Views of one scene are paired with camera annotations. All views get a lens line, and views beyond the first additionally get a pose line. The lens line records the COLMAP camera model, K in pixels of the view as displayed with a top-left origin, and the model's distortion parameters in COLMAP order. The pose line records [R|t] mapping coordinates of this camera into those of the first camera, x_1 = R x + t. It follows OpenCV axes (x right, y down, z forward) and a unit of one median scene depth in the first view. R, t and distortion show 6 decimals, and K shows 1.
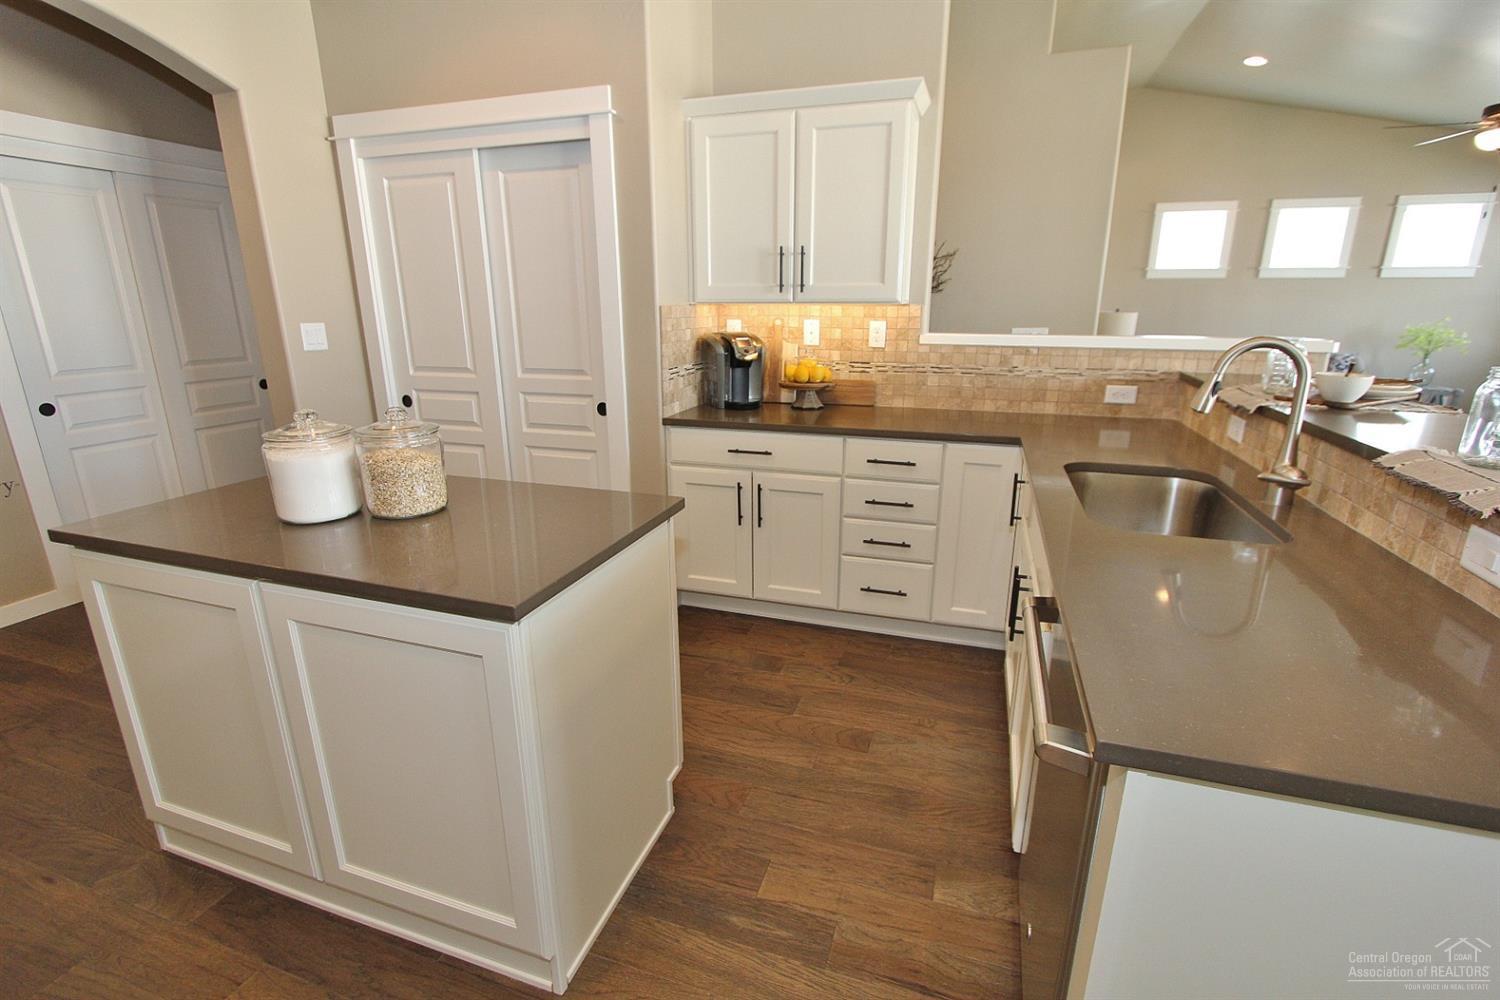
lens RADIAL K [[691.0, 0, 746.5], [0, 691.0, 499.6], [0, 0, 1]] dist [0.001807, 0.000303]
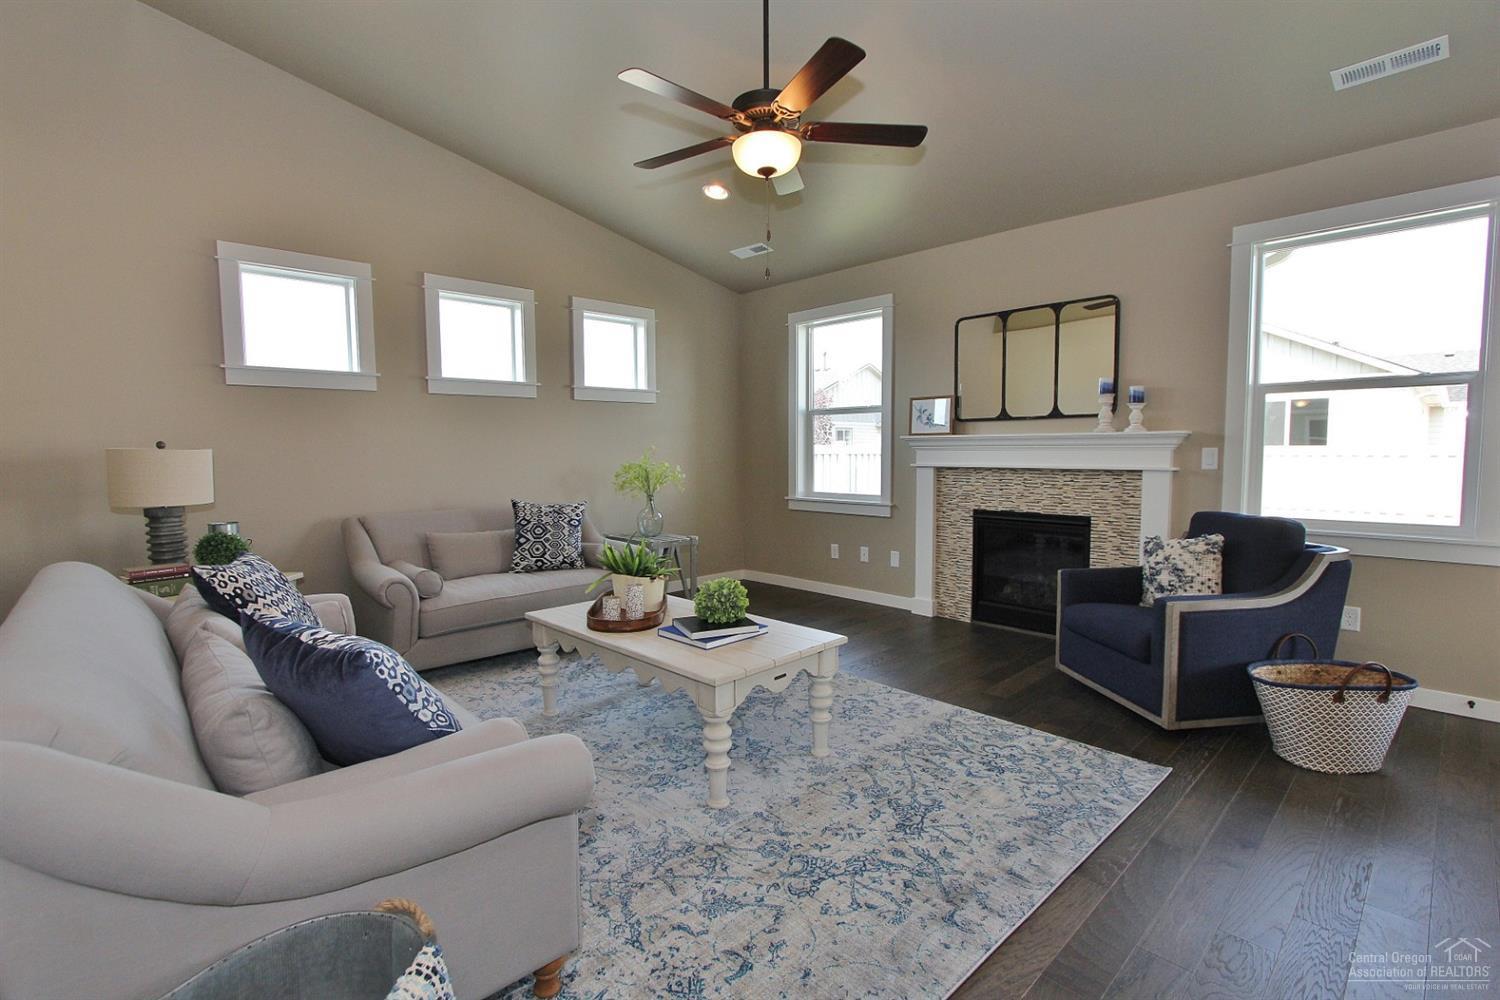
lens RADIAL K [[691.0, 0, 748.7], [0, 691.0, 496.0], [0, 0, 1]] dist [0.001807, 0.000303]
pose [[0.589971, -0.071689, 0.804235, 0.397984], [0.234255, 0.968406, -0.085522, -0.103232], [-0.772695, 0.238852, 0.588126, 0.417354]]
